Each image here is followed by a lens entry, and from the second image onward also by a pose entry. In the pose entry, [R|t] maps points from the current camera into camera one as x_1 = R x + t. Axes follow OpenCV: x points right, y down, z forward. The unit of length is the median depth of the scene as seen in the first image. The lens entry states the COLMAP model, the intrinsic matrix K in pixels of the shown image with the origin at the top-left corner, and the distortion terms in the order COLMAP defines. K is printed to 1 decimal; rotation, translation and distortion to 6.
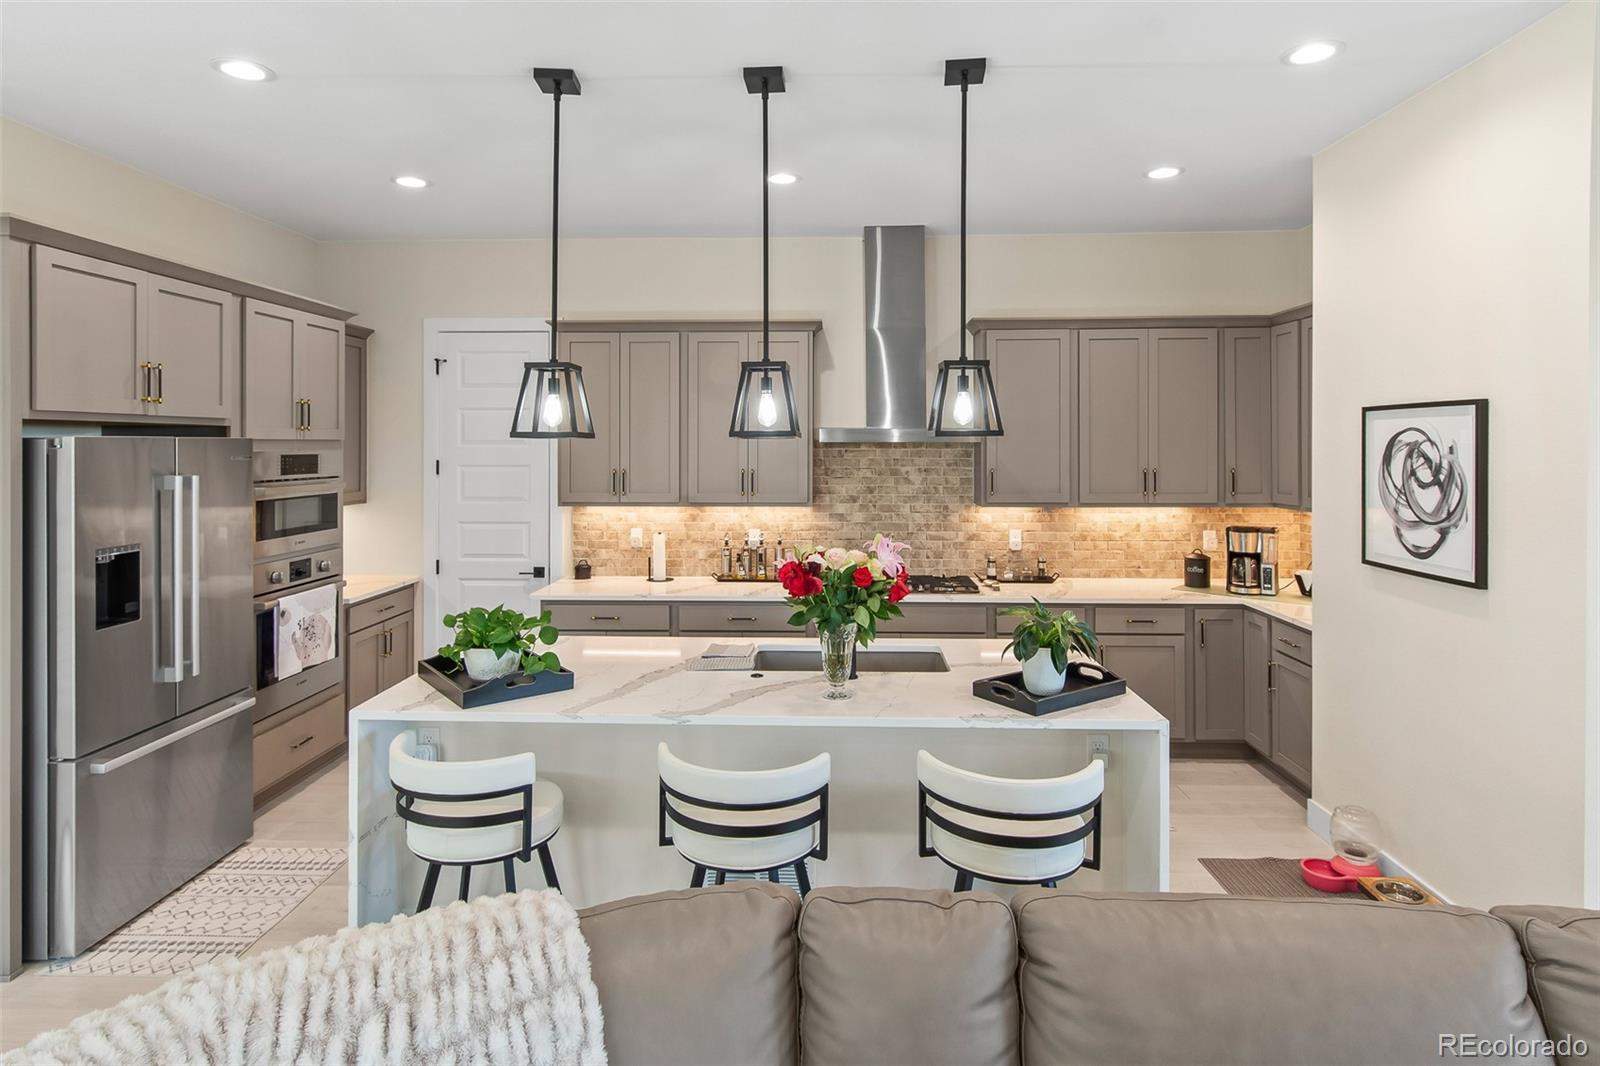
lens RADIAL K [[854.5, 0, 807.6], [0, 854.5, 436.7], [0, 0, 1]] dist [0.020158, -0.017576]
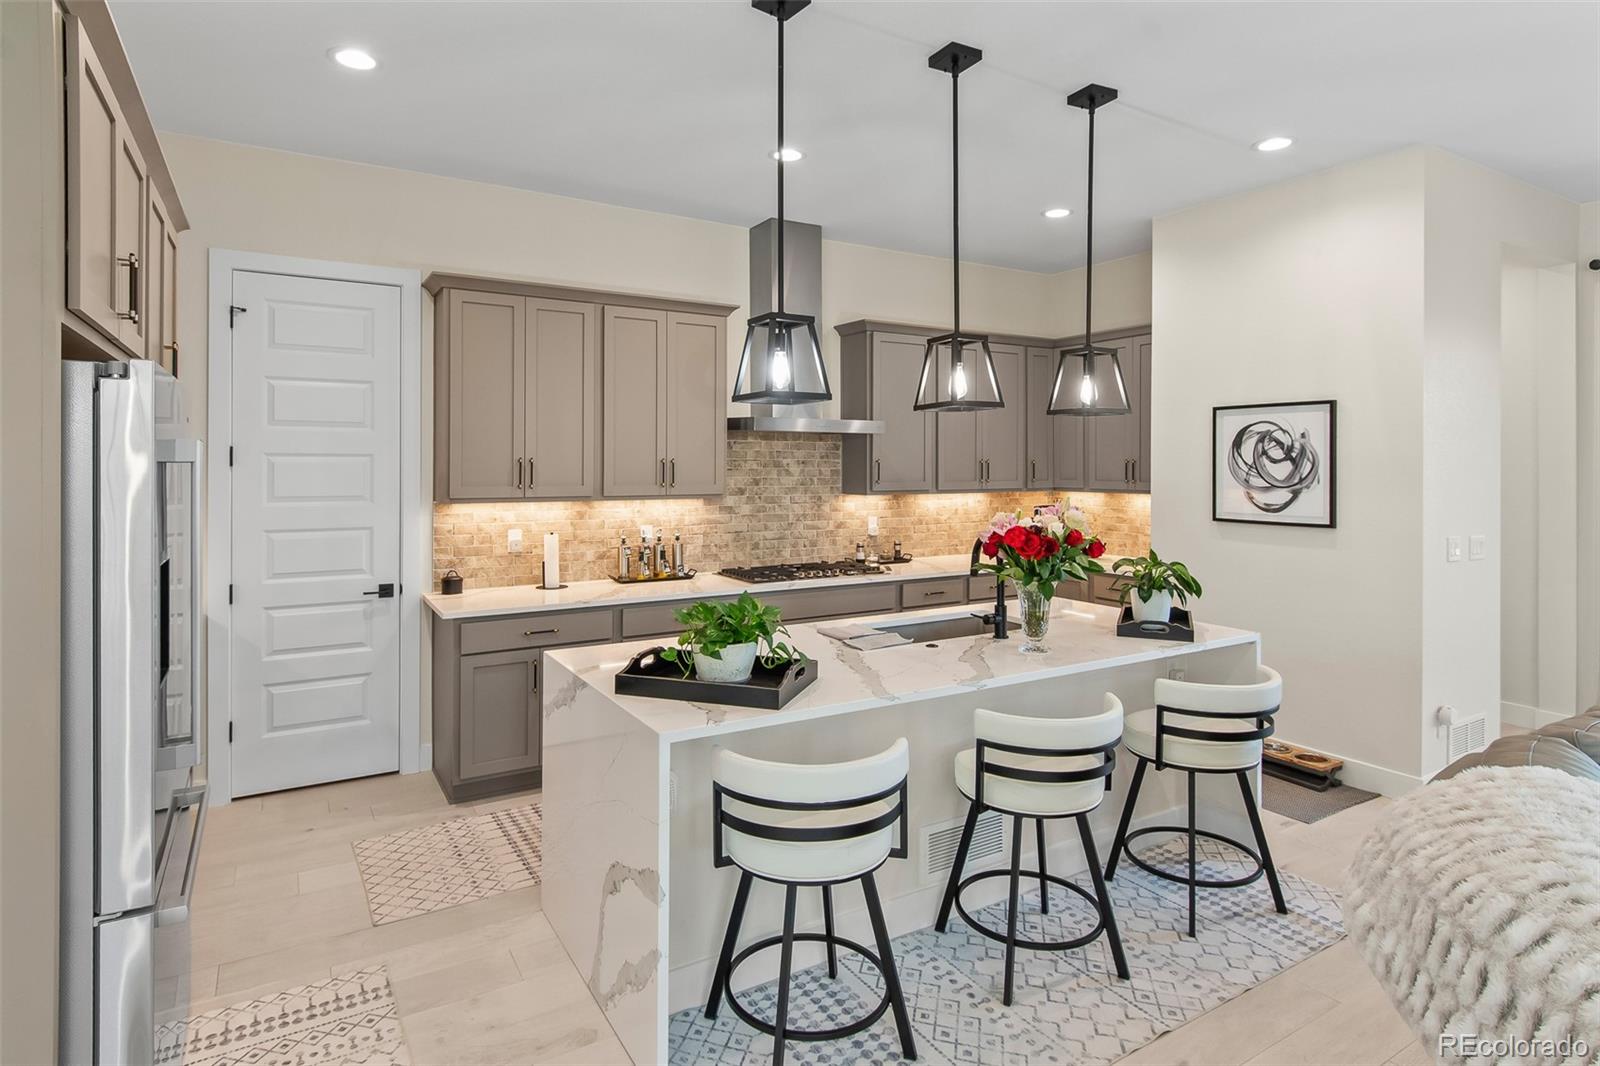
lens RADIAL K [[849.4, 0, 790.3], [0, 849.4, 458.7], [0, 0, 1]] dist [0.021786, -0.017162]
pose [[0.841005, 0.005735, 0.540997, -0.455757], [-0.007619, 0.999970, 0.001243, 0.035645], [-0.540973, -0.005167, 0.841024, 0.151593]]
